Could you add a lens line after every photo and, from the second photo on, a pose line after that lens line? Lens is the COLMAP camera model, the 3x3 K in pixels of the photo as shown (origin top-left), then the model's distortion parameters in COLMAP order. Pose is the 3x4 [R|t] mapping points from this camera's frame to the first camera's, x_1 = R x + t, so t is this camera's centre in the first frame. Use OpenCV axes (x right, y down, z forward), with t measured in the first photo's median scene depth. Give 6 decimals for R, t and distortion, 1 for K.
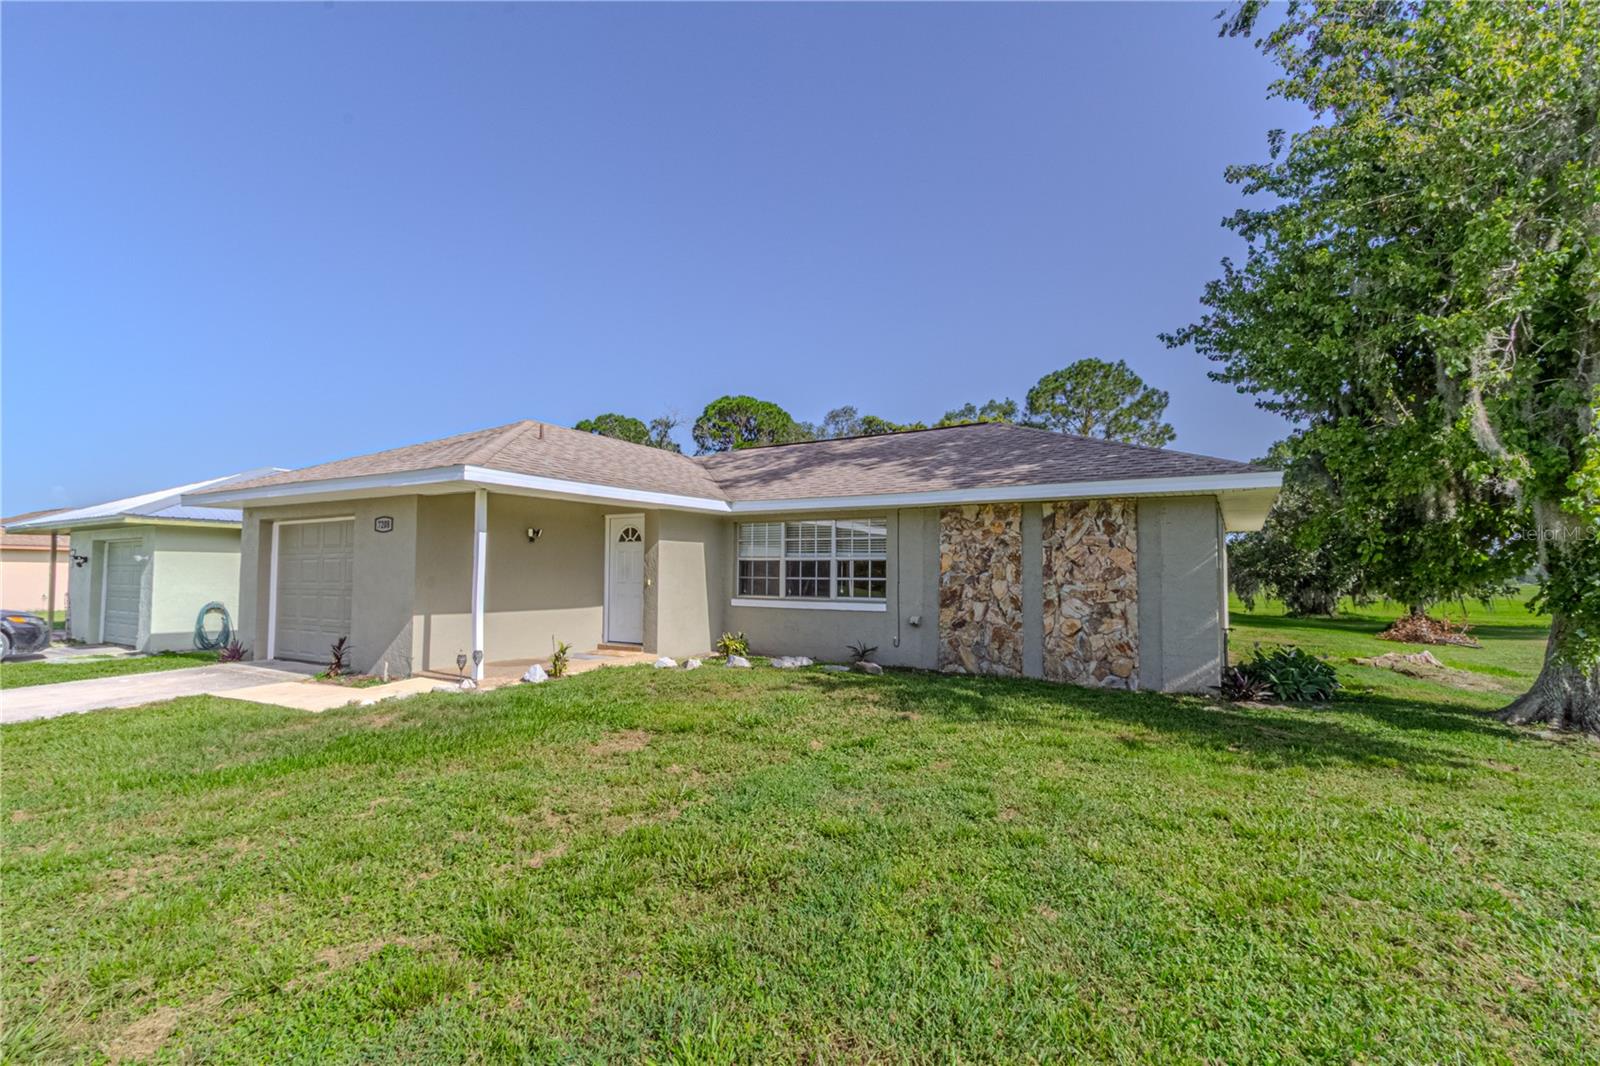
lens RADIAL K [[729.1, 0, 794.5], [0, 729.1, 547.8], [0, 0, 1]] dist [-0.001374, 0.000166]
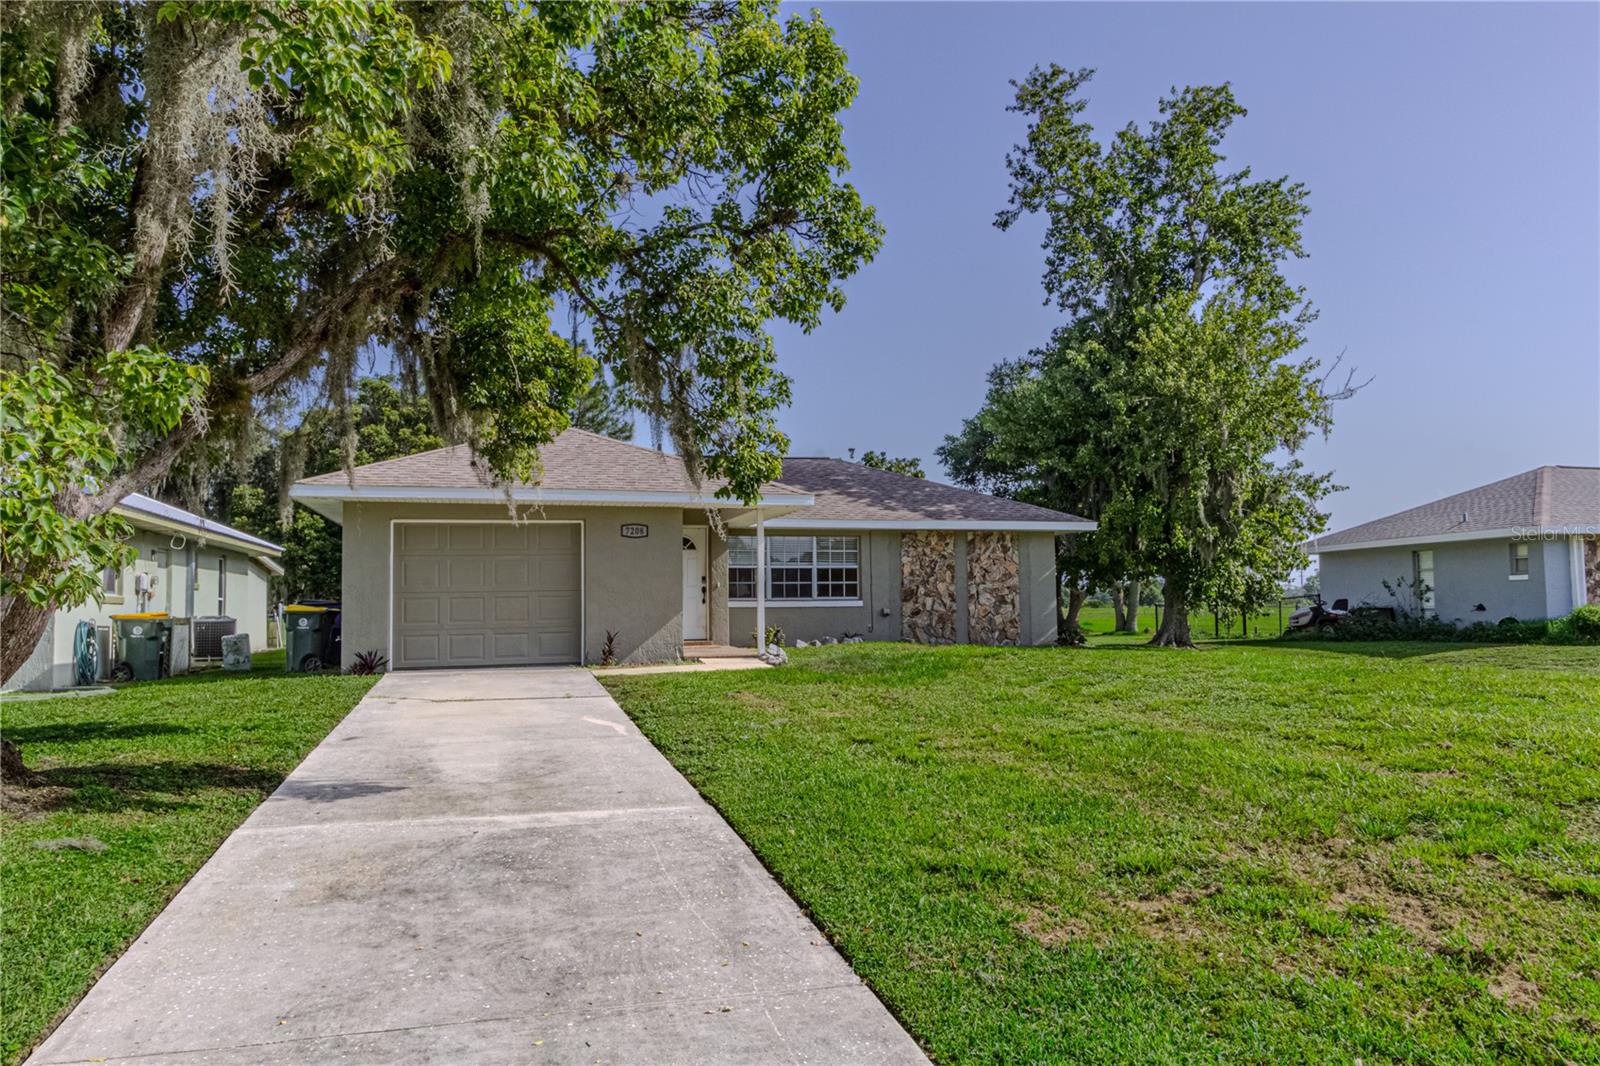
lens RADIAL K [[1139.5, 0, 799.1], [0, 1139.5, 558.5], [0, 0, 1]] dist [-0.006813, -0.002336]
pose [[0.693559, 0.015747, 0.720227, -1.534021], [-0.013143, 0.999871, -0.009205, 0.020946], [-0.720280, -0.003082, 0.693677, -0.387771]]
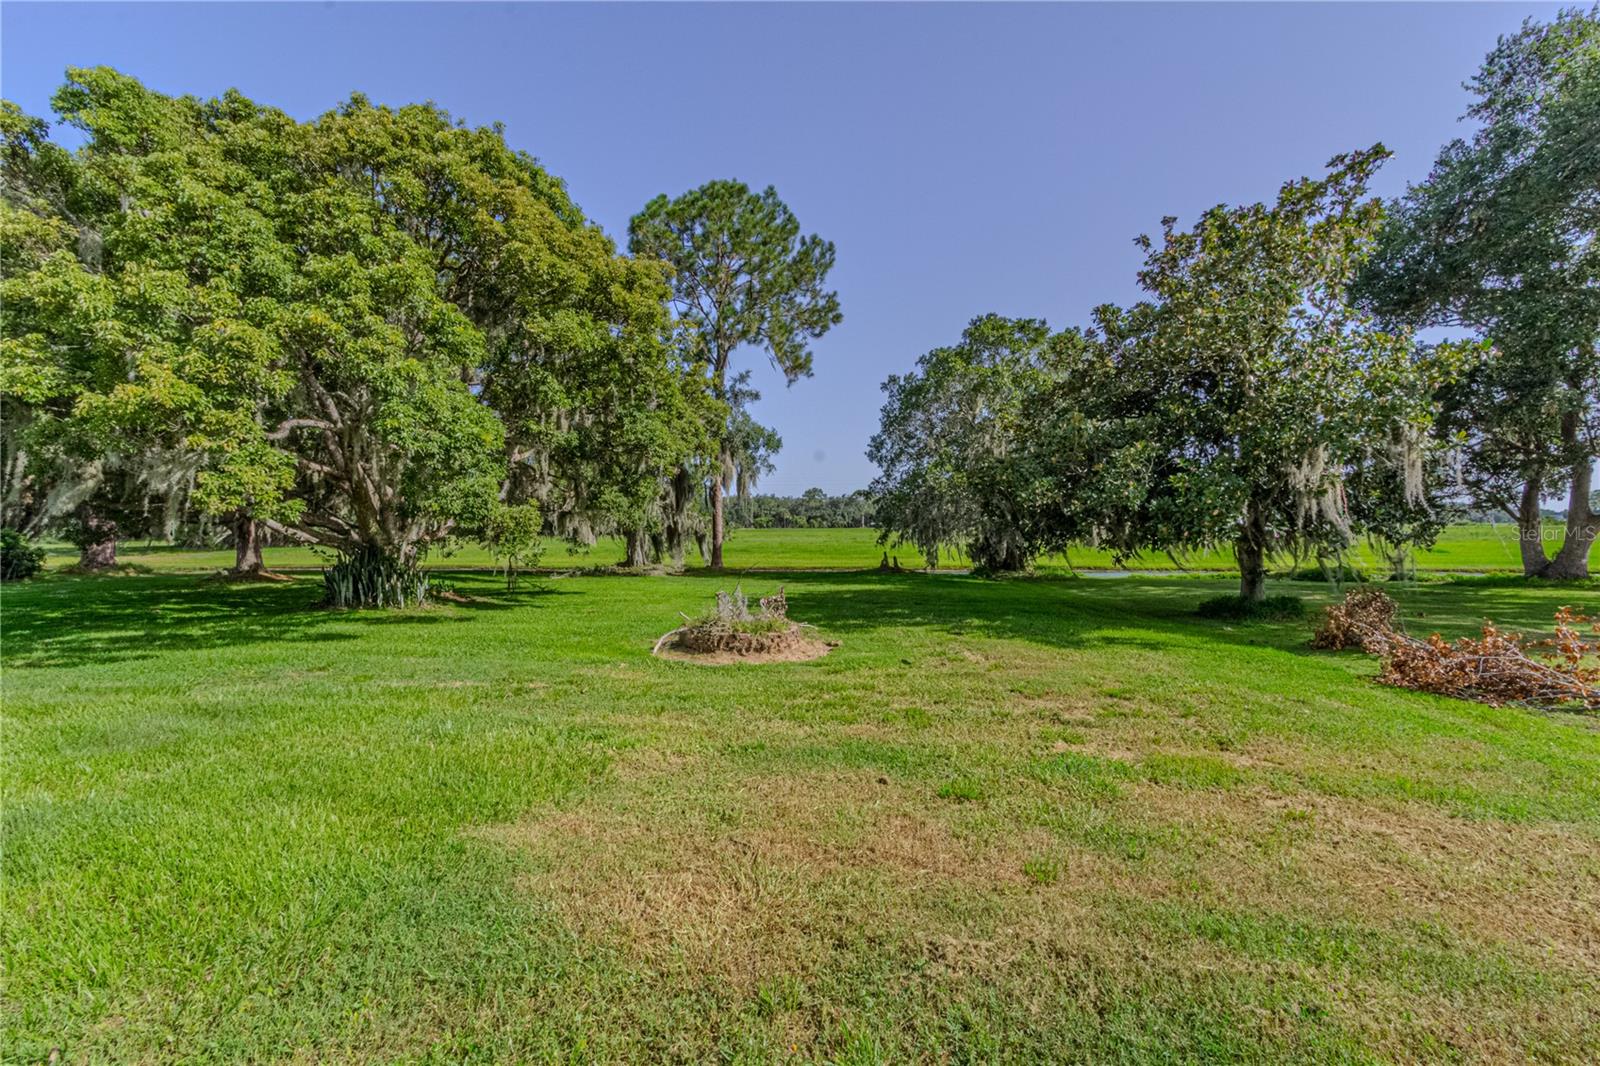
lens RADIAL K [[729.1, 0, 794.5], [0, 729.1, 547.8], [0, 0, 1]] dist [-0.001374, 0.000166]
pose [[0.903693, -0.021573, 0.427638, 0.850352], [-0.008812, 0.997581, 0.068947, 0.079885], [-0.428091, -0.066076, 0.901317, 1.781321]]
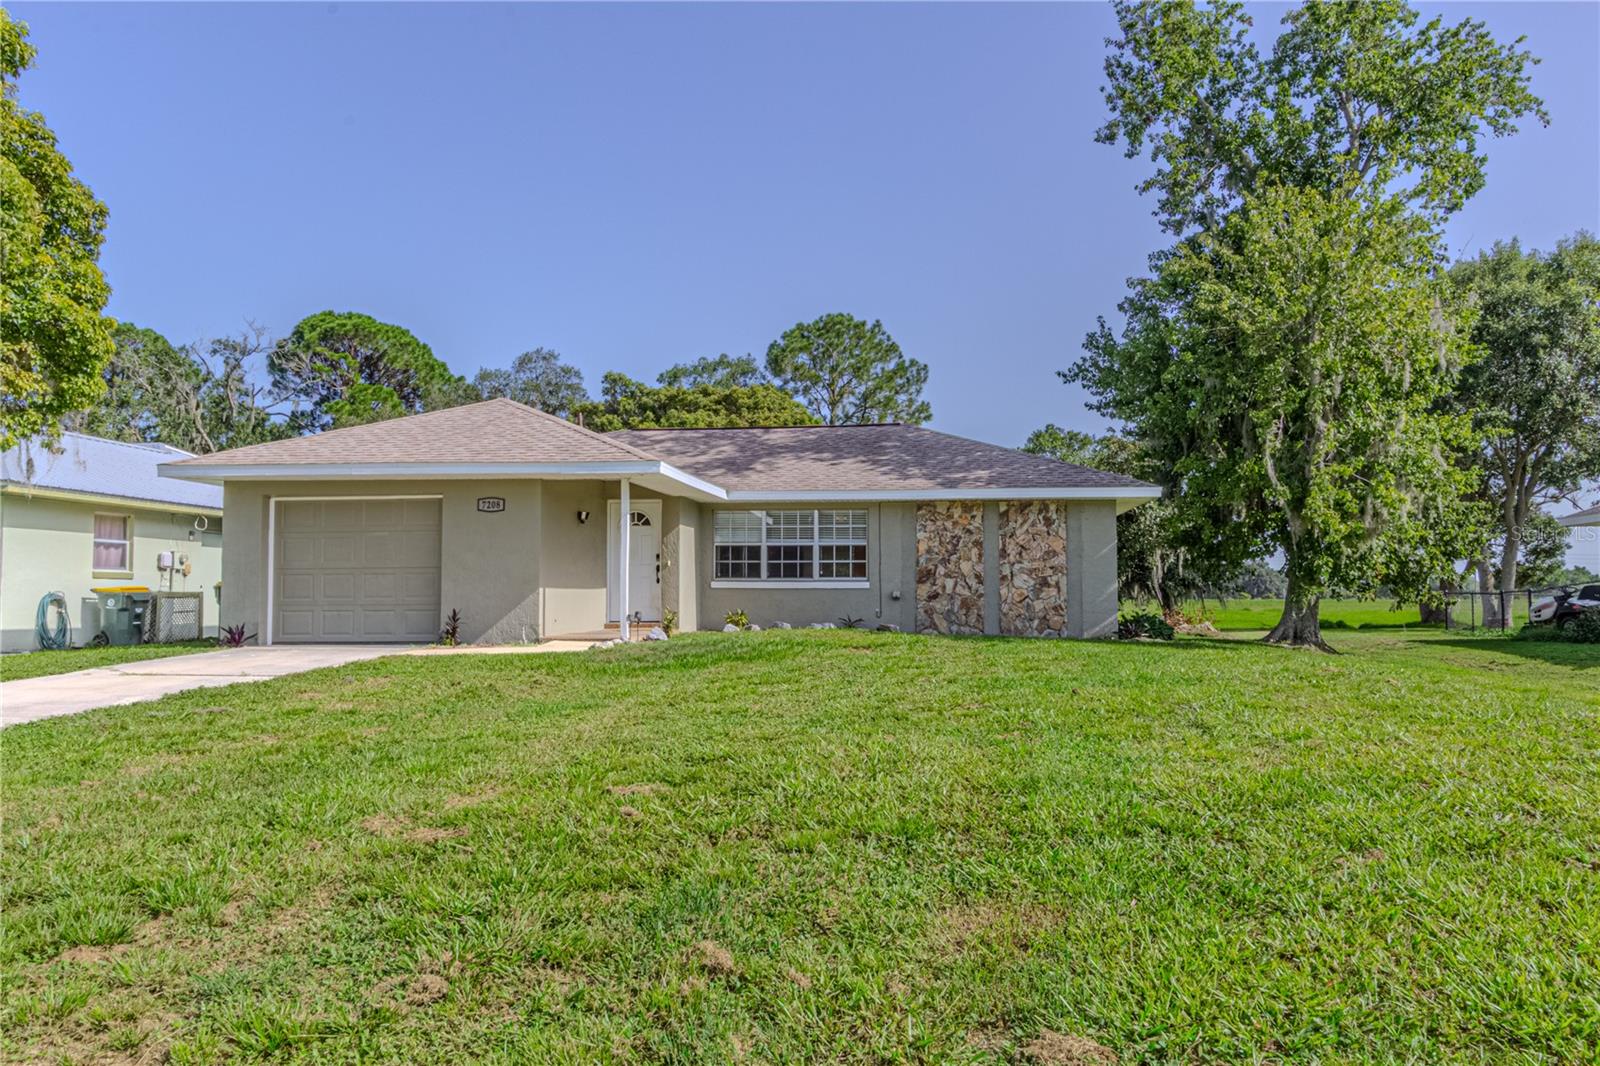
lens RADIAL K [[1139.5, 0, 799.1], [0, 1139.5, 558.5], [0, 0, 1]] dist [-0.006813, -0.002336]
pose [[0.909400, 0.006621, 0.415869, -0.782389], [-0.009768, 0.999938, 0.005439, 0.031166], [-0.415807, -0.009009, 0.909408, -0.665326]]
